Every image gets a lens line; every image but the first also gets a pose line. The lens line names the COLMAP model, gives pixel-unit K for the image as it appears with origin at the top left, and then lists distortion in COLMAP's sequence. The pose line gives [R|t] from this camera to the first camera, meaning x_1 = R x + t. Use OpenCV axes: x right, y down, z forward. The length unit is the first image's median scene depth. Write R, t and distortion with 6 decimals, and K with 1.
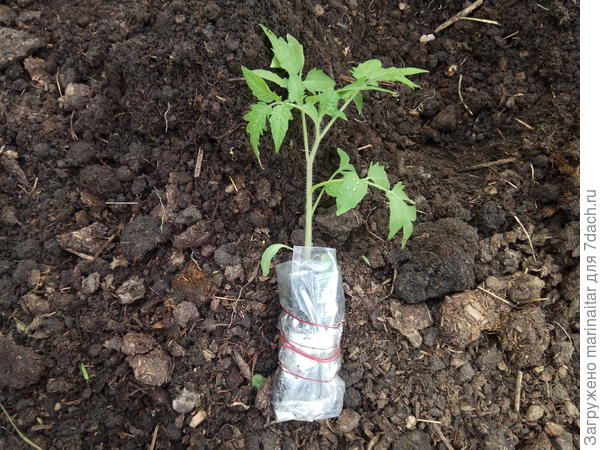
lens RADIAL K [[470.5, 0, 300.0], [0, 470.5, 225.0], [0, 0, 1]] dist [0.063769, -0.127743]
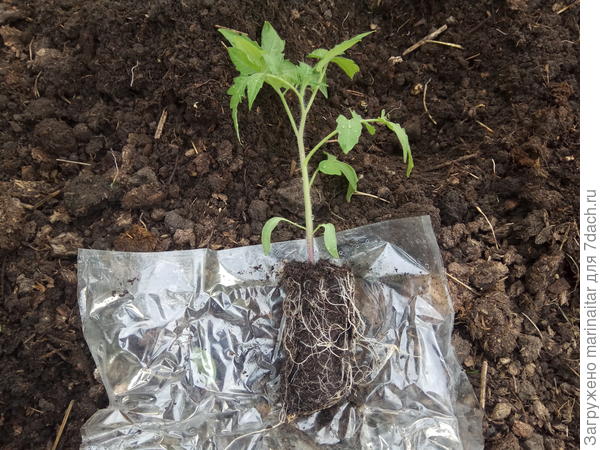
lens RADIAL K [[470.5, 0, 300.0], [0, 470.5, 225.0], [0, 0, 1]] dist [0.063769, -0.127743]
pose [[0.995138, 0.081422, 0.055423, 0.033164], [-0.068226, 0.975673, -0.208344, 0.251290], [-0.071038, 0.203550, 0.976484, 0.068568]]
